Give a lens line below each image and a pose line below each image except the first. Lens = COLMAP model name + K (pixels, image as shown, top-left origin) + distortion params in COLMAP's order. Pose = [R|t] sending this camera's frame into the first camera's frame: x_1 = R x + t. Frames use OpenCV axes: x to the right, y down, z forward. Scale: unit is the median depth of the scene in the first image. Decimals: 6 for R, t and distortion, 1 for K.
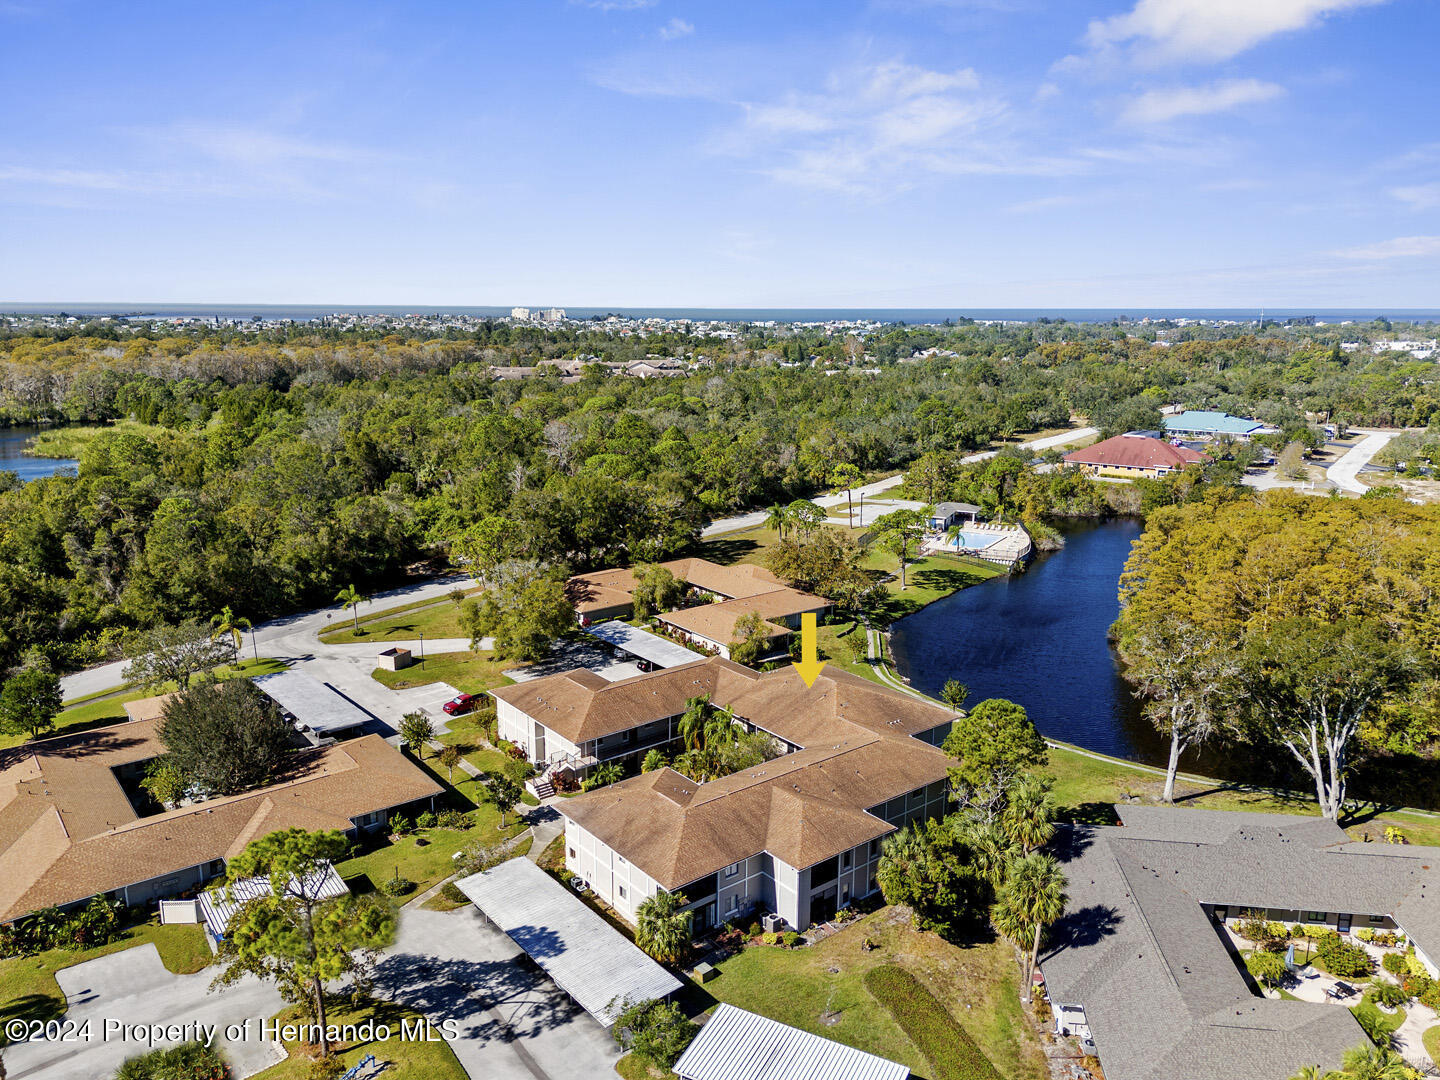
lens RADIAL K [[1058.5, 0, 723.7], [0, 1058.5, 538.7], [0, 0, 1]] dist [0.056760, -0.045916]
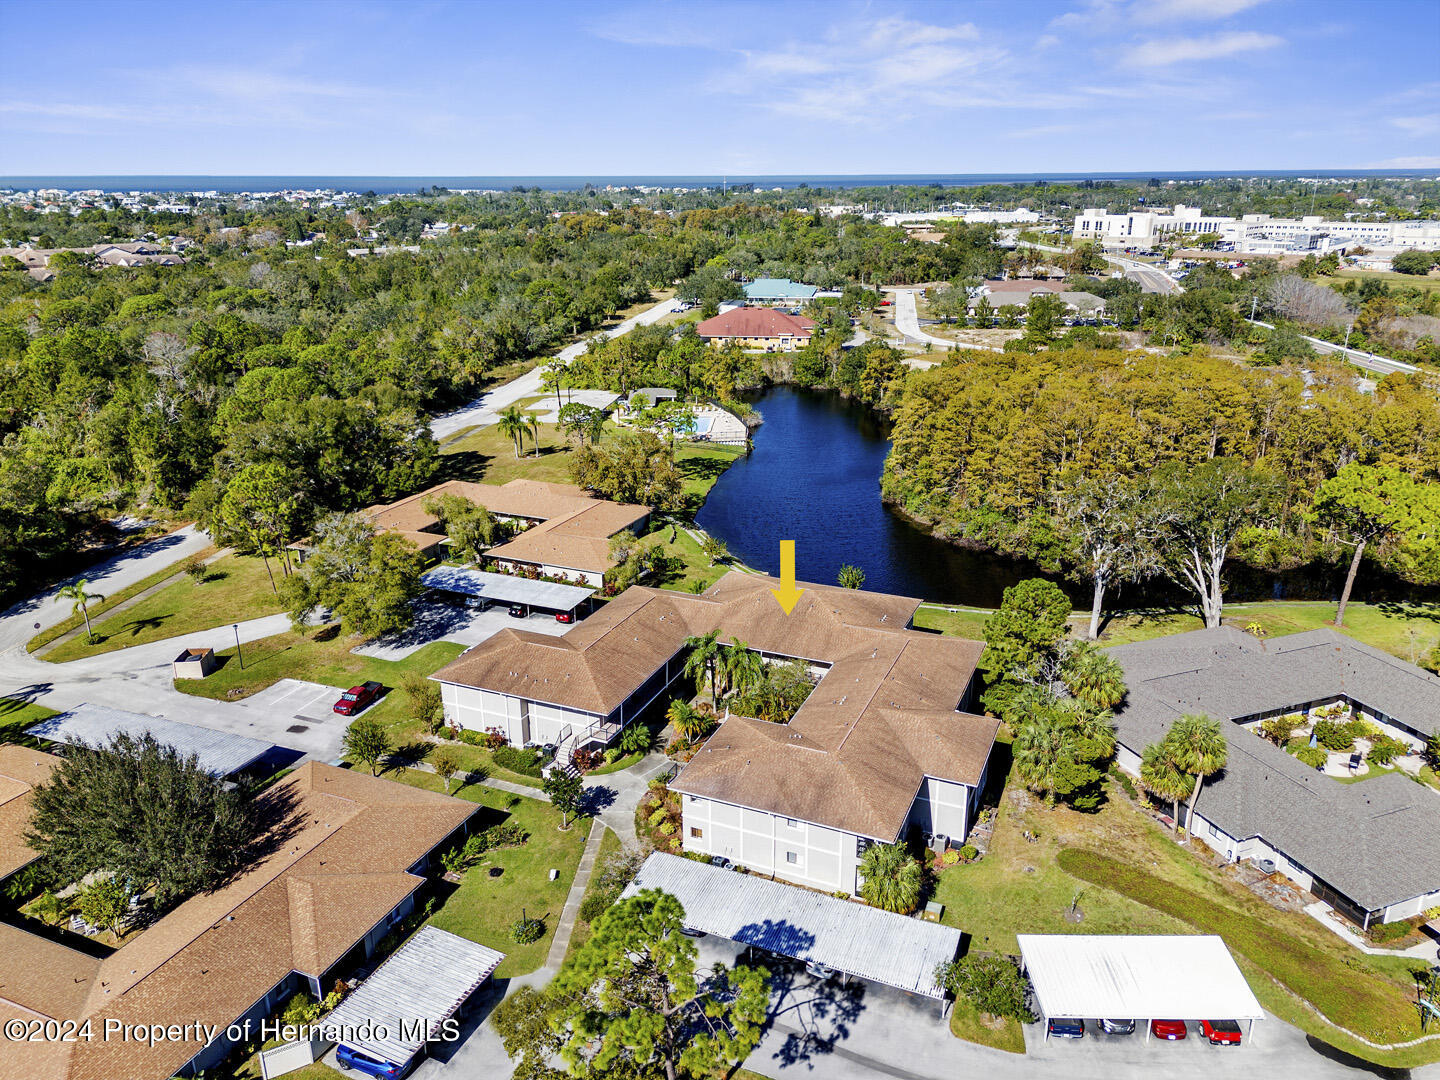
lens RADIAL K [[1058.5, 0, 723.7], [0, 1058.5, 538.7], [0, 0, 1]] dist [0.056760, -0.045916]
pose [[0.883486, -0.160793, 0.439998, -0.181912], [0.109277, 0.984074, 0.140201, -0.027246], [-0.455534, -0.075784, 0.886987, 0.082484]]
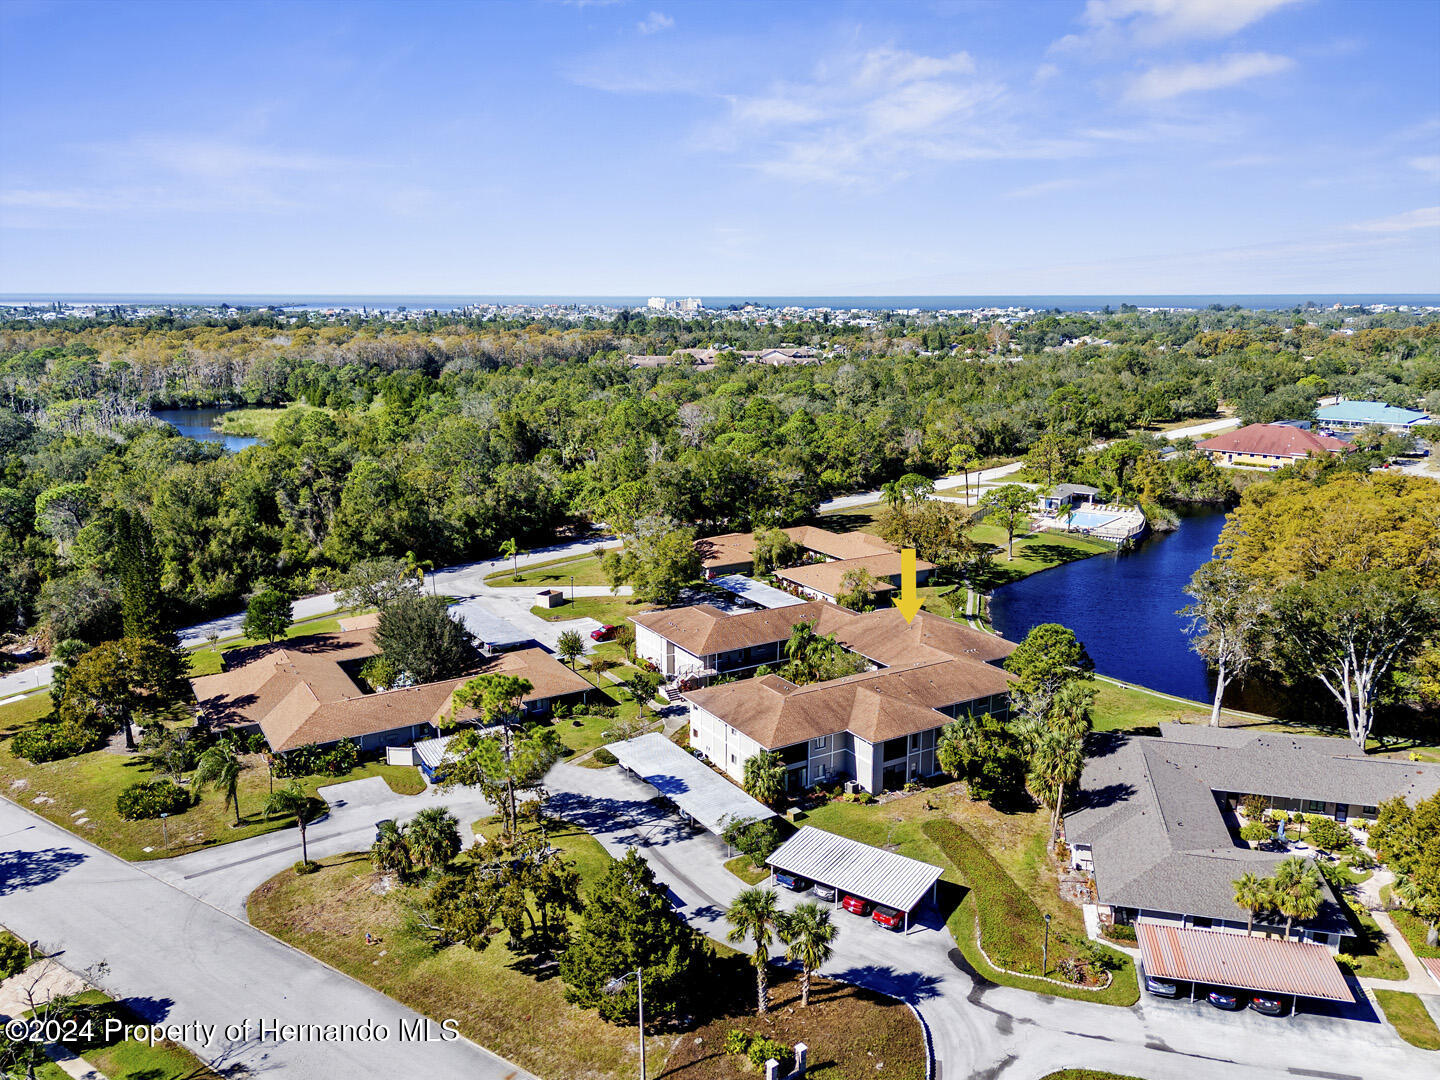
lens RADIAL K [[1102.9, 0, 720.0], [0, 1102.9, 540.0], [0, 0, 1]] dist [0.070144, -0.064447]
pose [[0.991737, 0.024280, -0.125970, 0.016961], [-0.023950, 0.999705, 0.004130, 0.023807], [0.126033, -0.001078, 0.992025, -0.108054]]
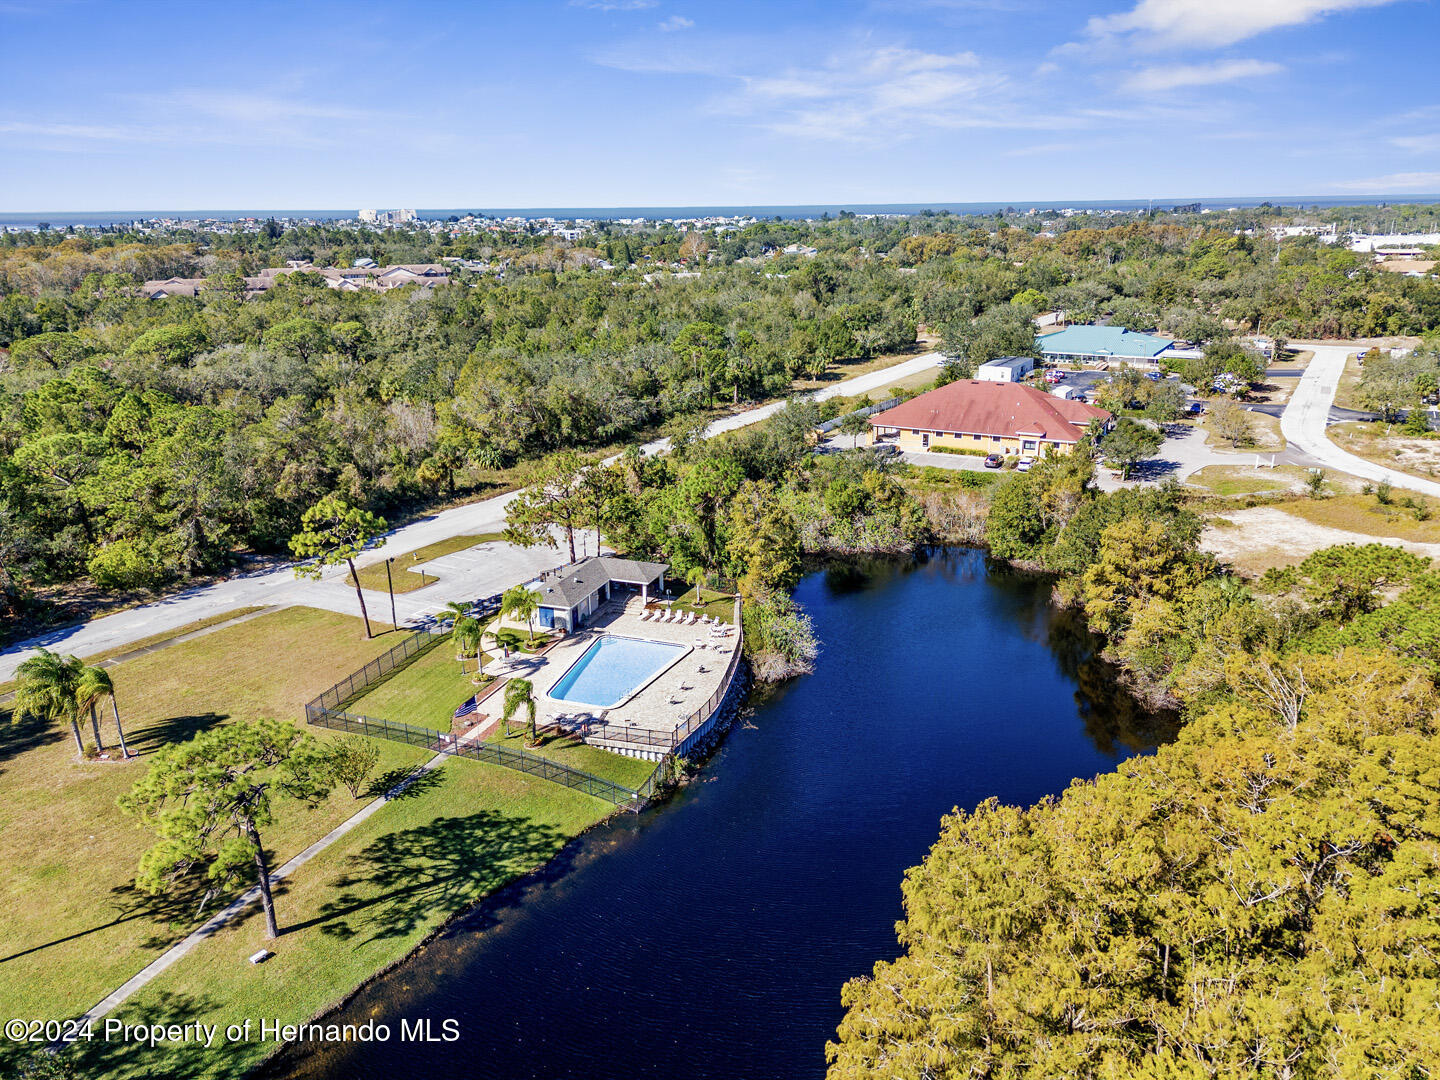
lens RADIAL K [[1058.5, 0, 723.7], [0, 1058.5, 538.7], [0, 0, 1]] dist [0.056760, -0.045916]
pose [[0.995089, -0.045054, 0.088131, 0.230319], [0.037110, 0.995270, 0.089785, -0.086411], [-0.091759, -0.086074, 0.992054, 0.522356]]
